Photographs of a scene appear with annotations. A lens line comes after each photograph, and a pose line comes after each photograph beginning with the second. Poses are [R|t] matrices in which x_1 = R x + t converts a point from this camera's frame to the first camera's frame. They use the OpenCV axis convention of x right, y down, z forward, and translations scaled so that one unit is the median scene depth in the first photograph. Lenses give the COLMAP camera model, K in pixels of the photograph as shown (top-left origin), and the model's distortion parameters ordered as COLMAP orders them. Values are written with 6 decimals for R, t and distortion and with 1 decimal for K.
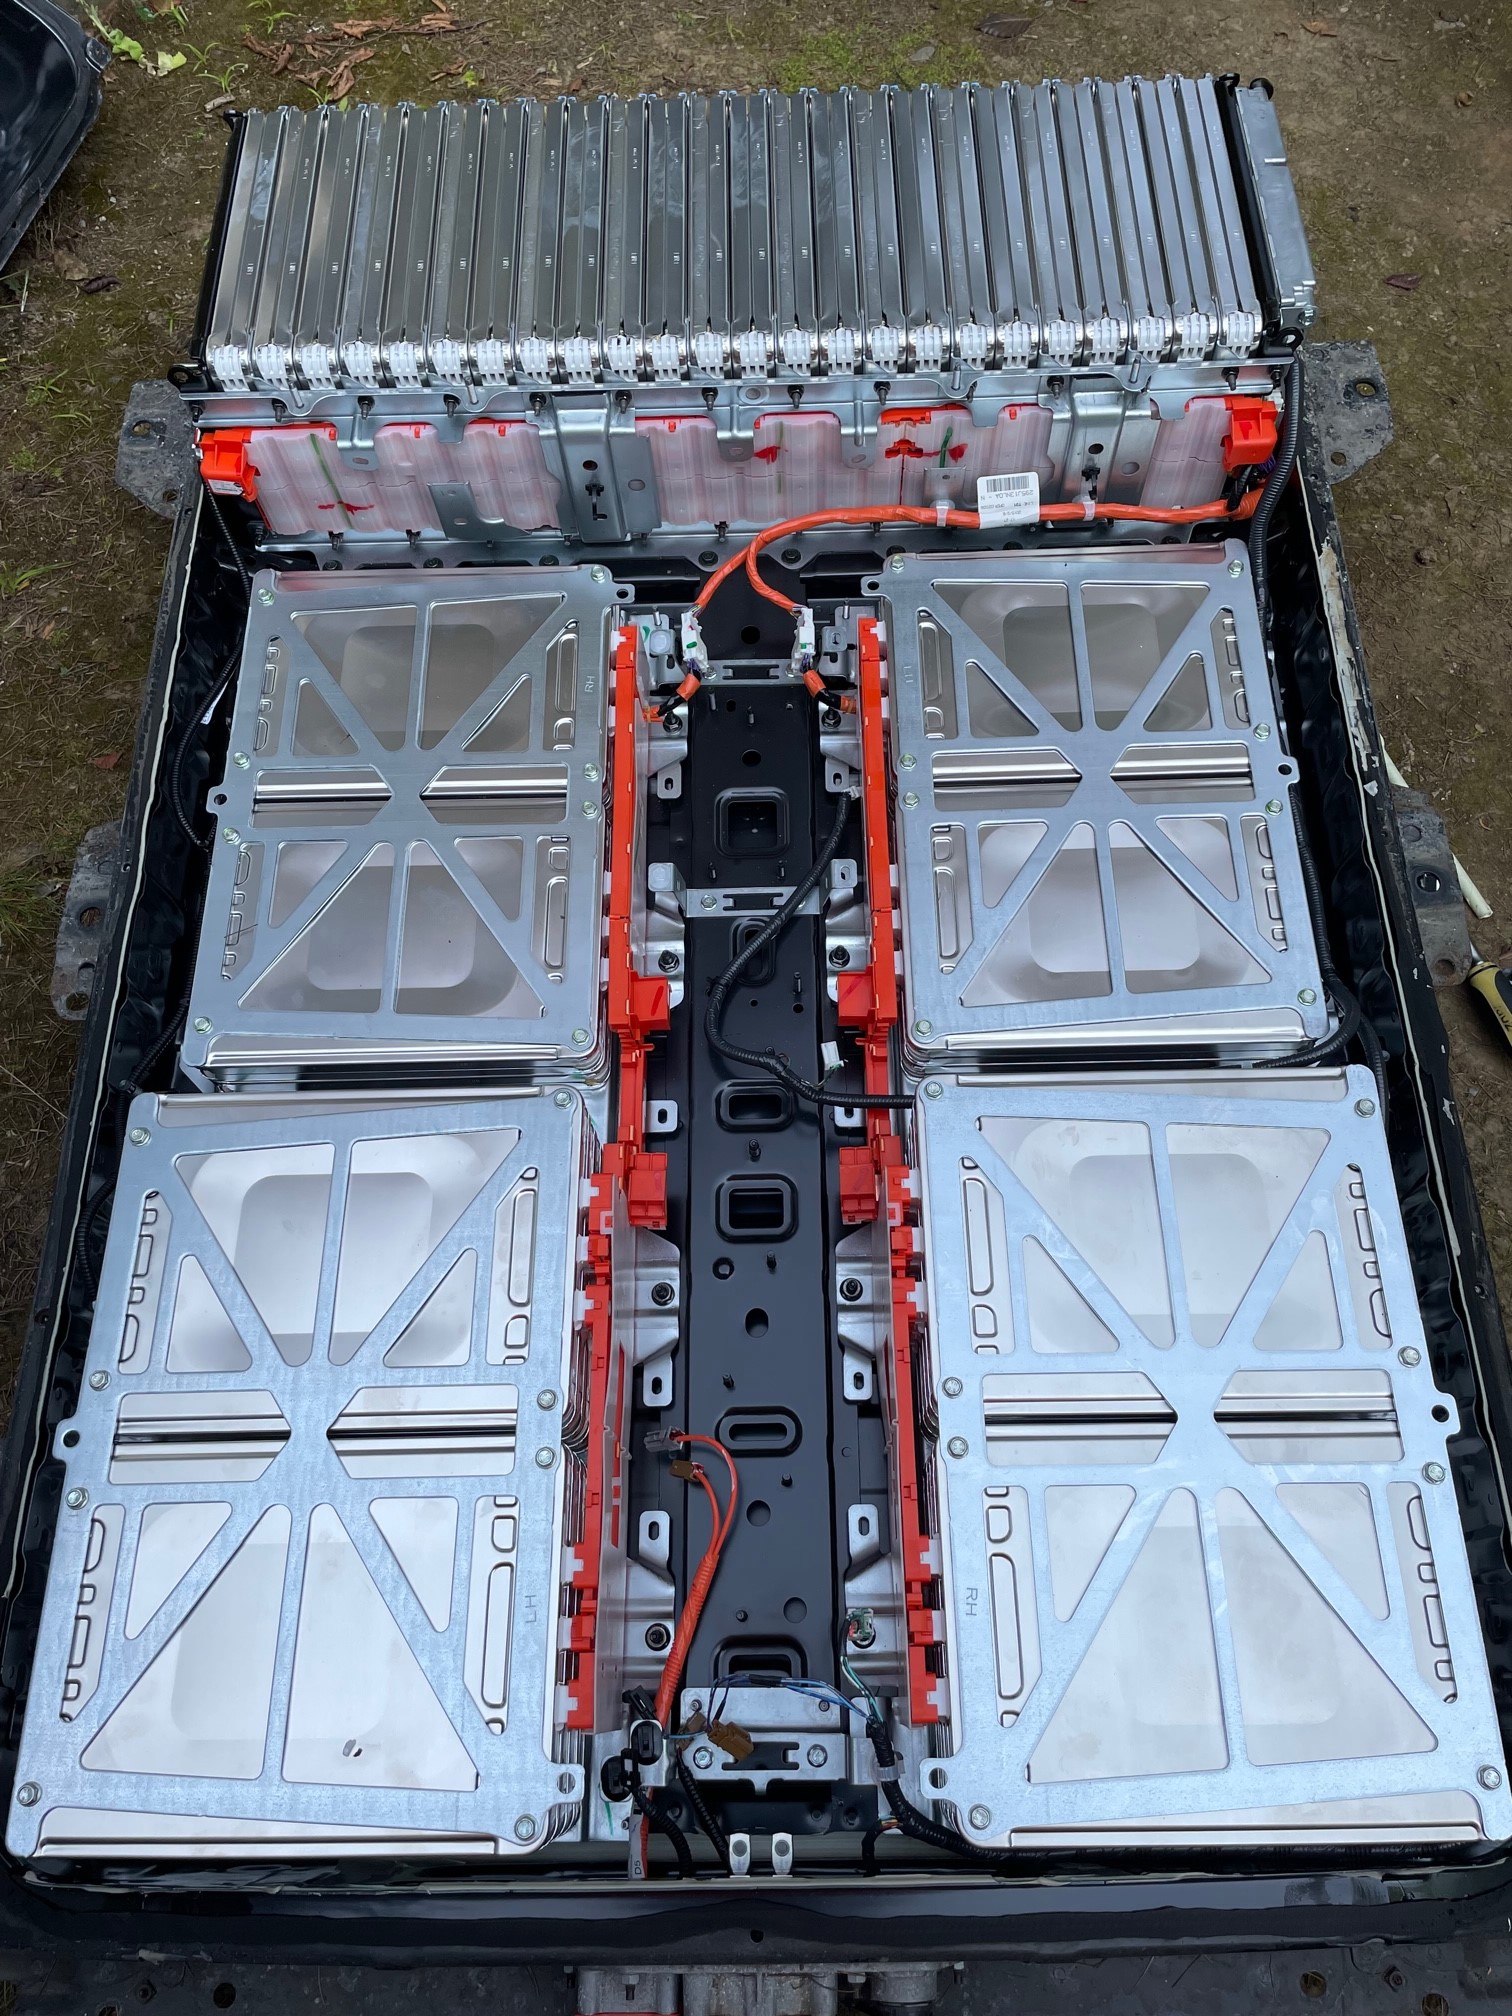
lens RADIAL K [[1488.7, 0, 764.4], [0, 1488.7, 990.1], [0, 0, 1]] dist [0.067728, -0.096829]
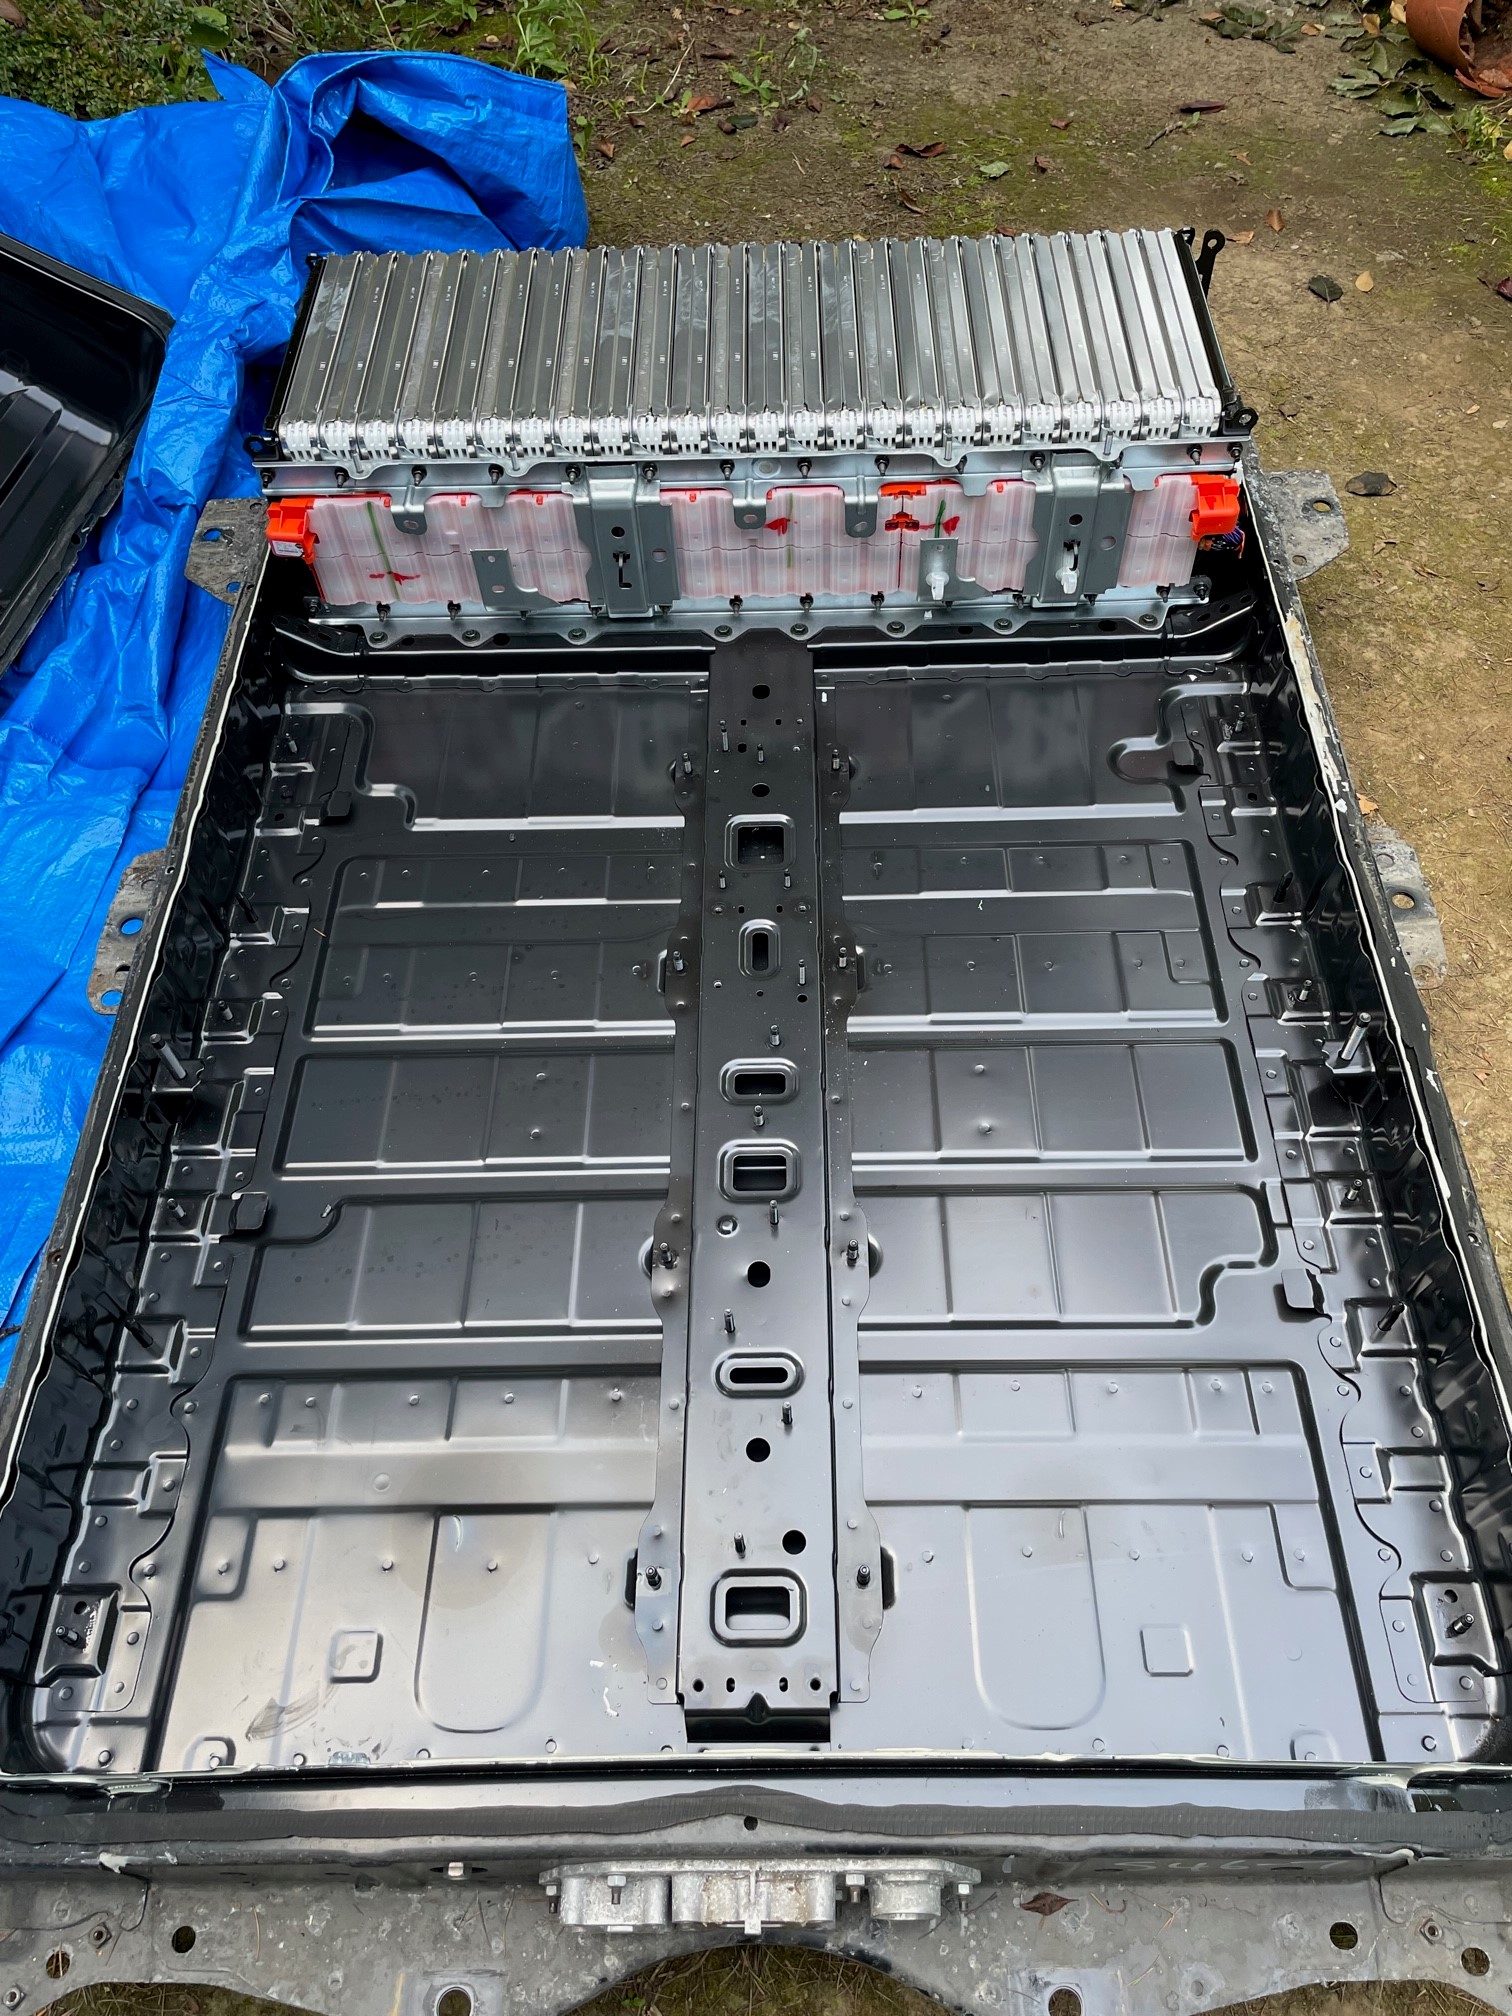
lens RADIAL K [[1488.7, 0, 760.5], [0, 1488.7, 1025.9], [0, 0, 1]] dist [0.067728, -0.096829]
pose [[0.999900, 0.011043, -0.008839, 0.002930], [-0.012443, 0.983897, -0.178303, 0.218409], [0.006727, 0.178395, 0.983936, -0.022377]]
